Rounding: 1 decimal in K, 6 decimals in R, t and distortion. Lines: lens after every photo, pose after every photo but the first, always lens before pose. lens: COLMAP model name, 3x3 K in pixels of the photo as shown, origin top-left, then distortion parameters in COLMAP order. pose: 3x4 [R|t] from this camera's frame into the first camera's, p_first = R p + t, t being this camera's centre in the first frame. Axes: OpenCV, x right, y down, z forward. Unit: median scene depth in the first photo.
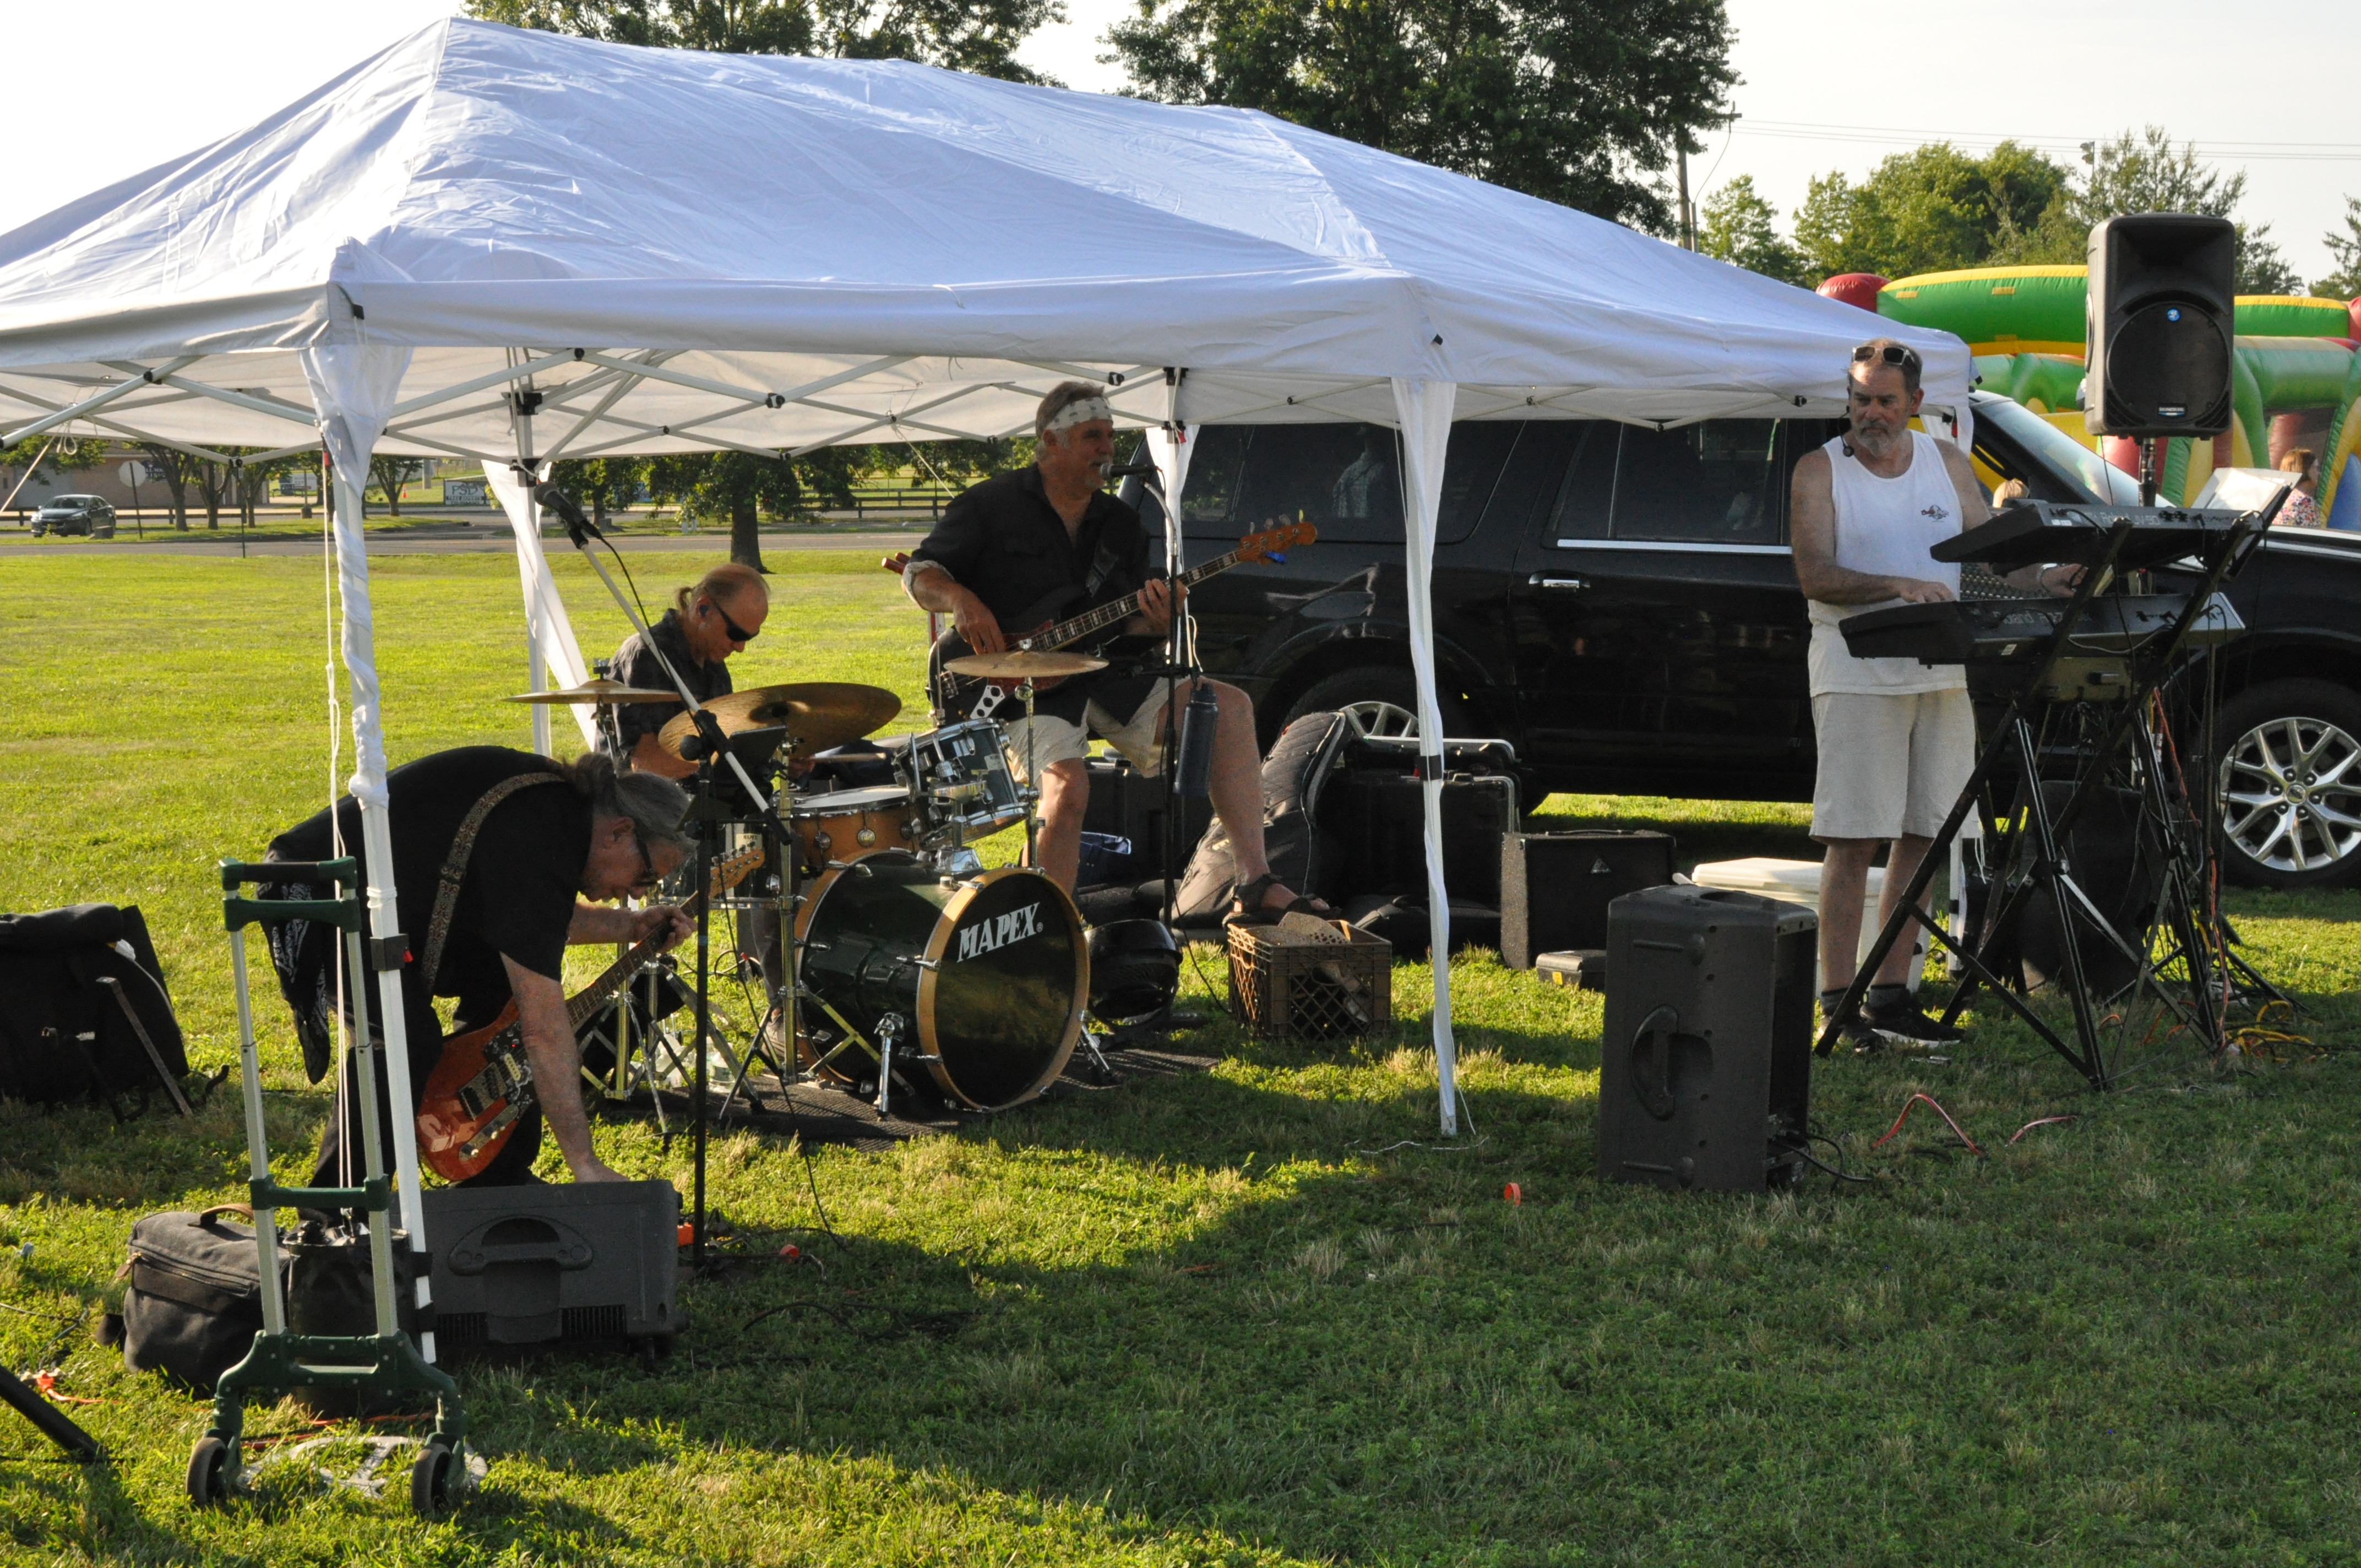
lens RADIAL K [[3592.6, 0, 1180.5], [0, 3592.6, 784.0], [0, 0, 1]] dist [-0.009239, -0.013421]
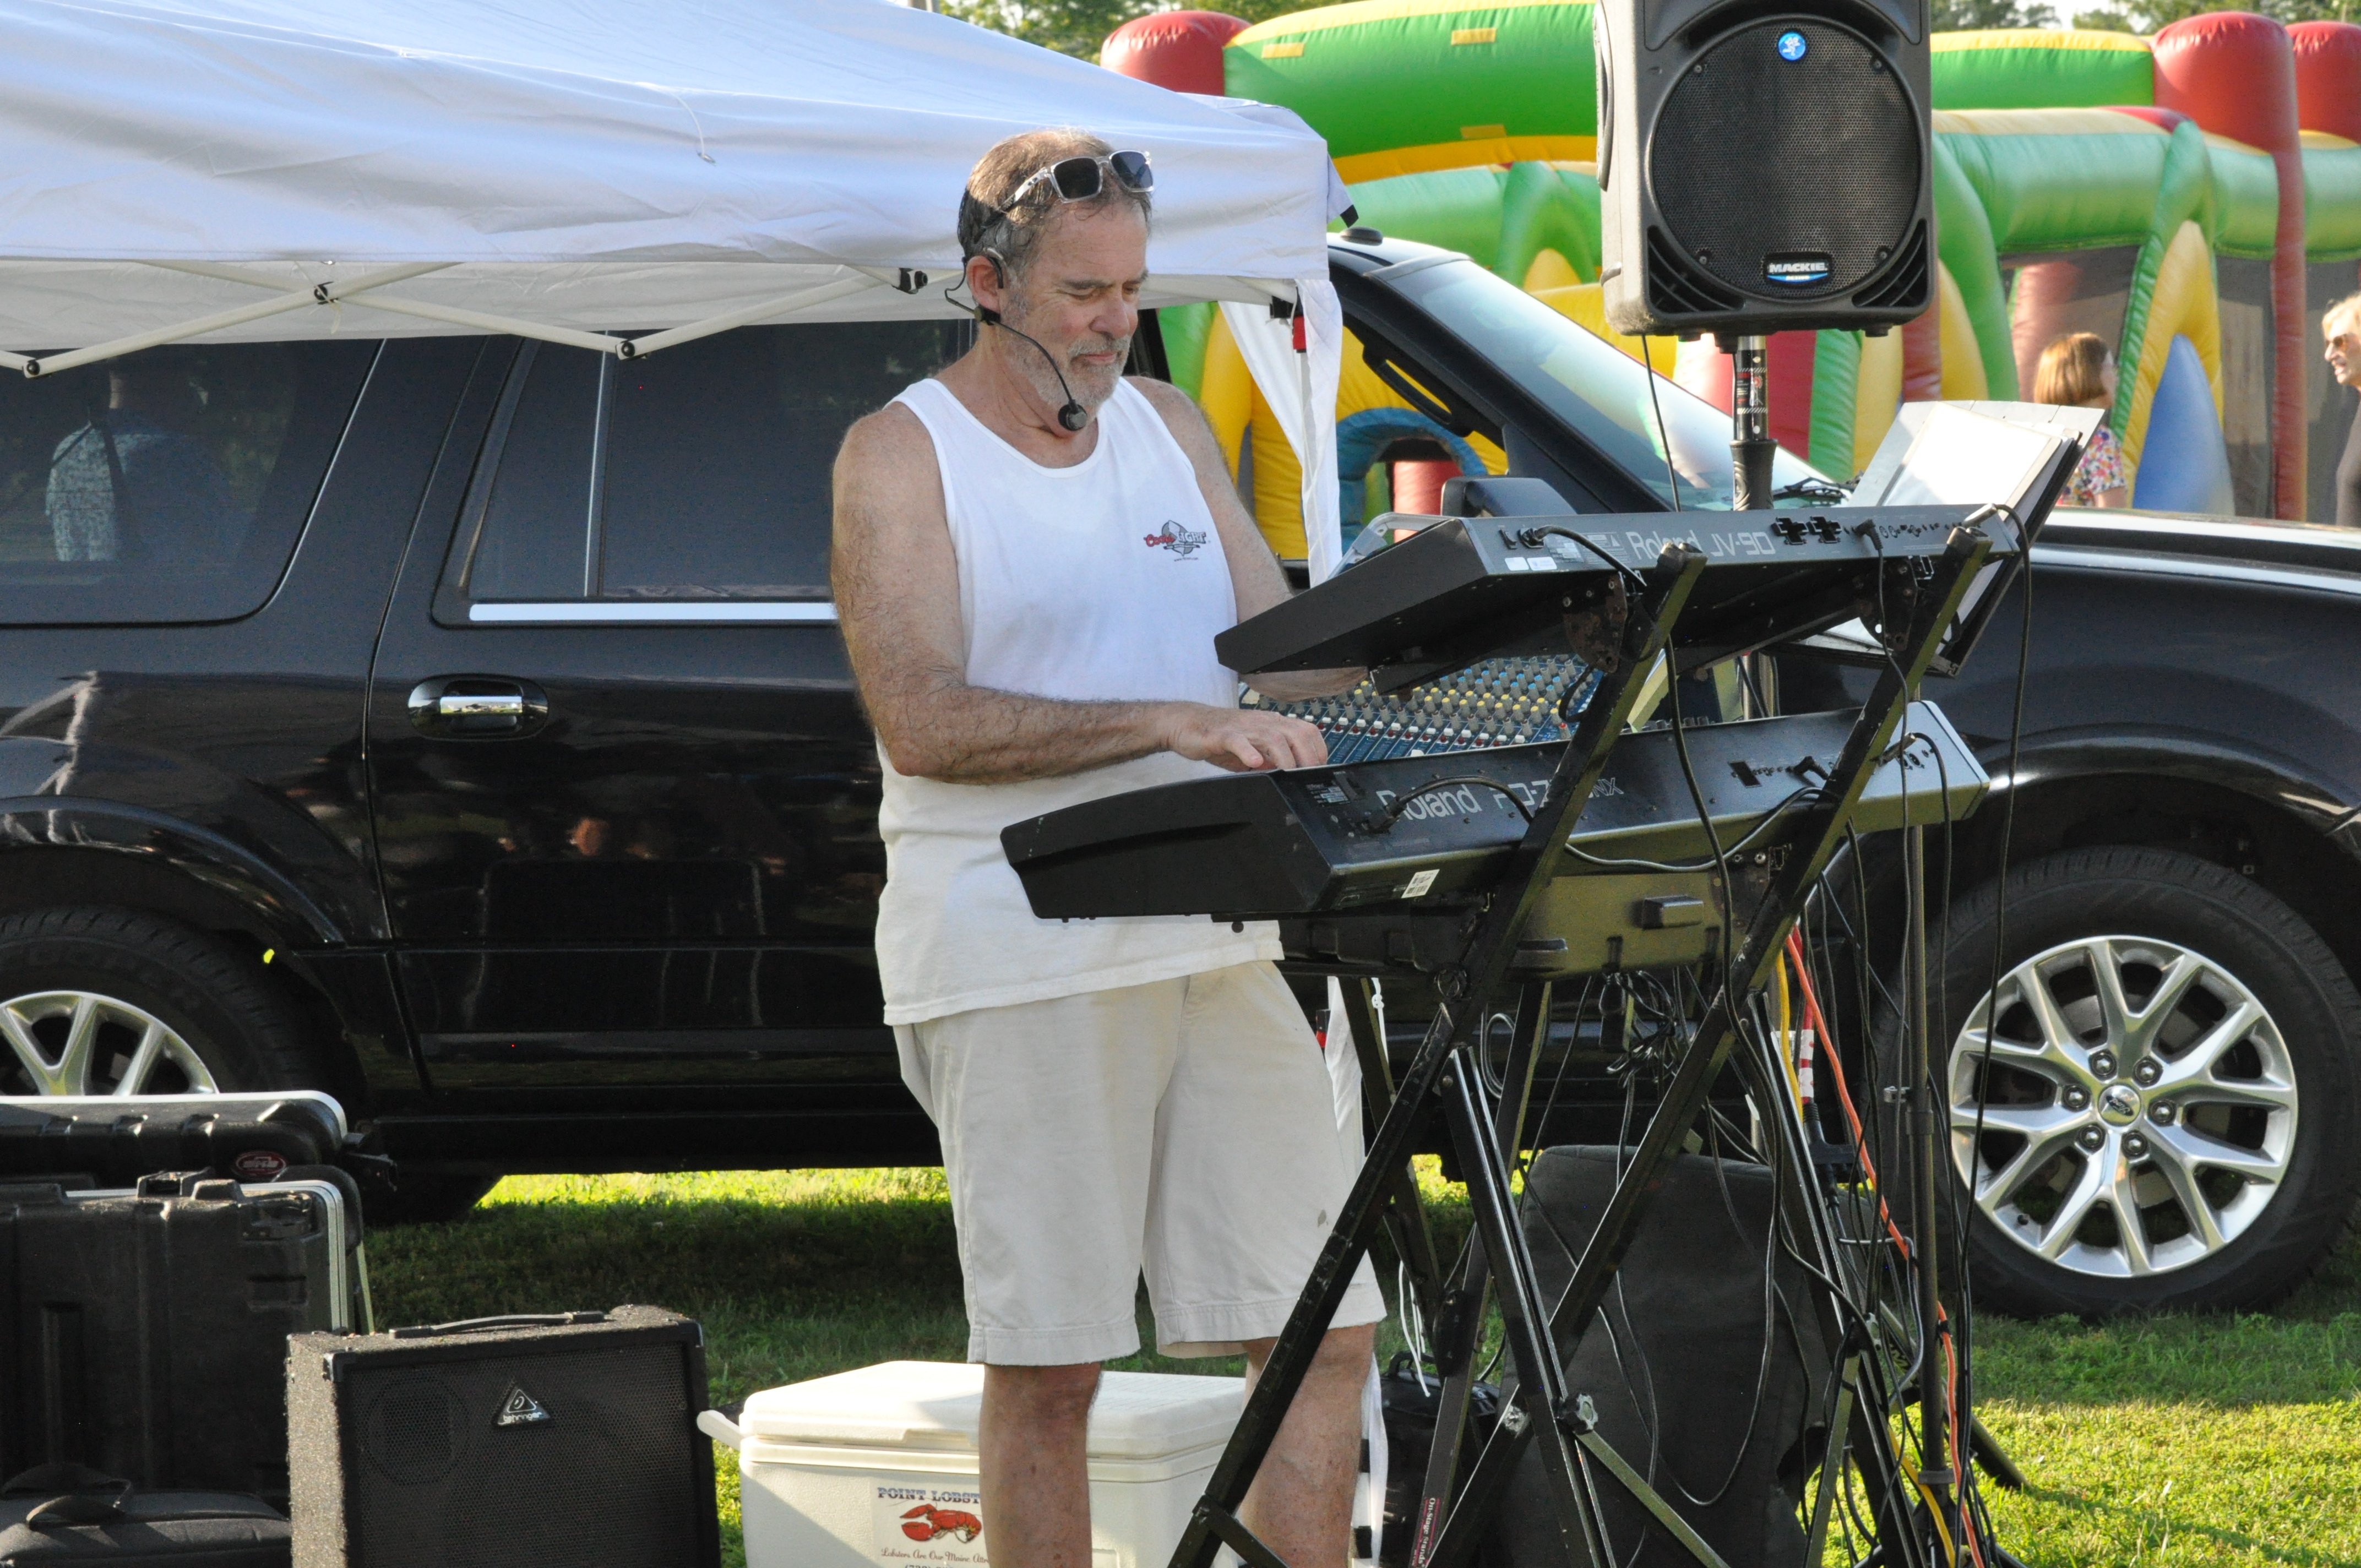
lens RADIAL K [[6742.9, 0, 1180.5], [0, 6742.9, 784.0], [0, 0, 1]] dist [0.543557, -0.577831]
pose [[0.984529, -0.044744, 0.169411, 0.071574], [0.050324, 0.998318, -0.028785, -0.026154], [-0.167838, 0.036865, 0.985125, 0.242660]]
